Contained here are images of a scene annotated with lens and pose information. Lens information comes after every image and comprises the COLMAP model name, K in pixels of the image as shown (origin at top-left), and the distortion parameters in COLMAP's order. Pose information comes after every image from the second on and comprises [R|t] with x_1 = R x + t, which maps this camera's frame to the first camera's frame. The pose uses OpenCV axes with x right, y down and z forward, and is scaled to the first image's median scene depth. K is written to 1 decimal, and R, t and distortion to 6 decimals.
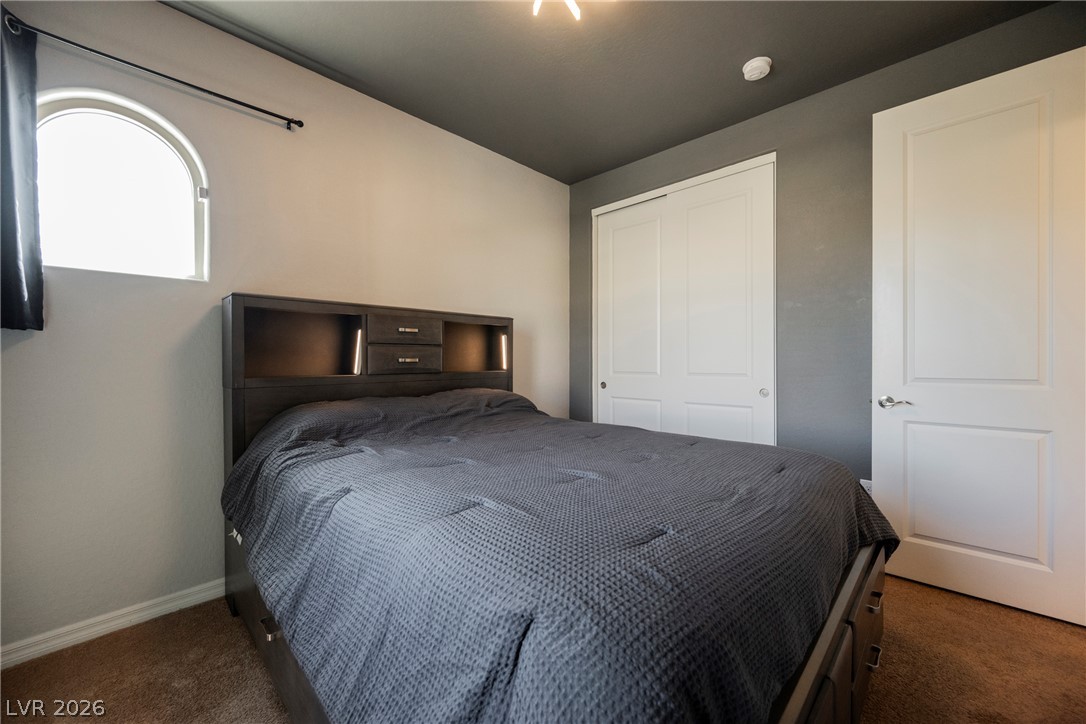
lens RADIAL K [[423.2, 0, 545.6], [0, 423.2, 363.2], [0, 0, 1]] dist [-0.000397, -0.000274]
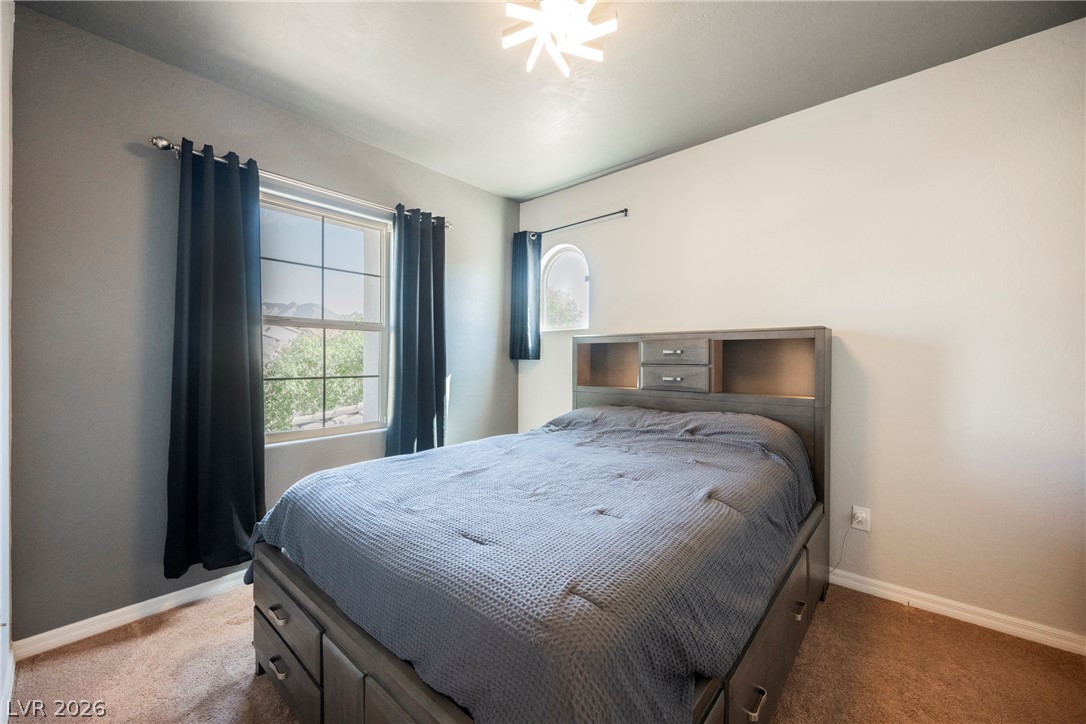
lens RADIAL K [[423.2, 0, 545.6], [0, 423.2, 363.2], [0, 0, 1]] dist [-0.000397, -0.000274]
pose [[0.044720, 0.017263, -0.998850, 0.798097], [-0.008124, 0.999824, 0.016916, -0.066207], [0.998967, 0.007358, 0.044852, 0.627587]]
